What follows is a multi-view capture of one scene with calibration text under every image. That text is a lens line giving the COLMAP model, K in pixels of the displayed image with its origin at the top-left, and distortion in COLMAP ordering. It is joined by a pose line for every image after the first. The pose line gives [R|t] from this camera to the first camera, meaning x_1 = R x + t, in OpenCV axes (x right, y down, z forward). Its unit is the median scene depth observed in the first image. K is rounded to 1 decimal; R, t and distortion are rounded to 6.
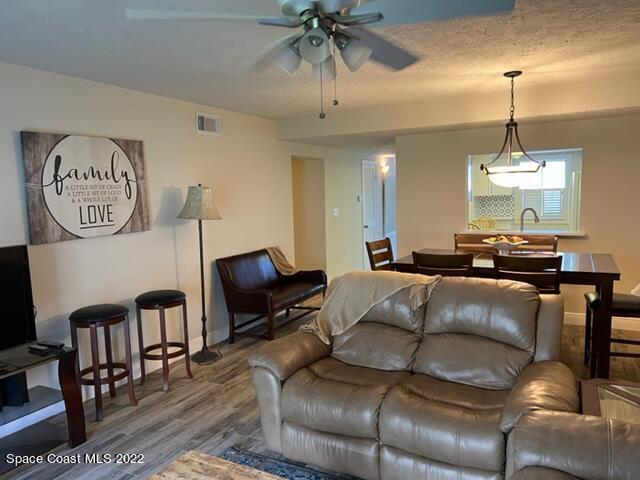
lens RADIAL K [[482.7, 0, 319.9], [0, 482.7, 239.8], [0, 0, 1]] dist [0.005867, 0.000219]
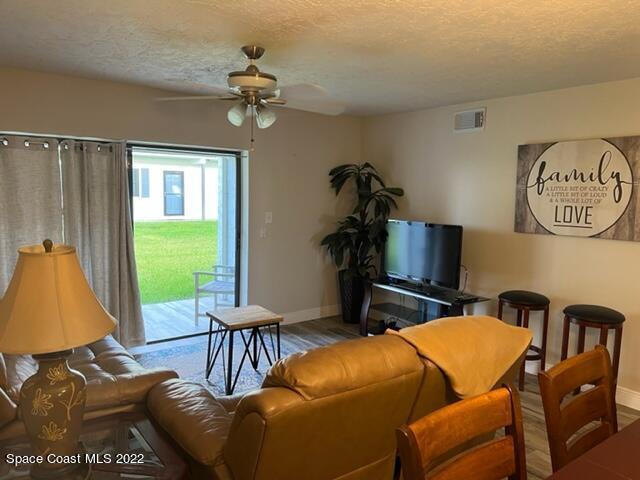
lens RADIAL K [[482.7, 0, 319.3], [0, 482.7, 240.3], [0, 0, 1]] dist [0.005867, 0.000219]
pose [[-0.428481, 0.098736, -0.898140, 0.743227], [-0.113827, 0.980194, 0.162060, -0.109509], [0.896352, 0.171672, -0.408756, 0.982809]]
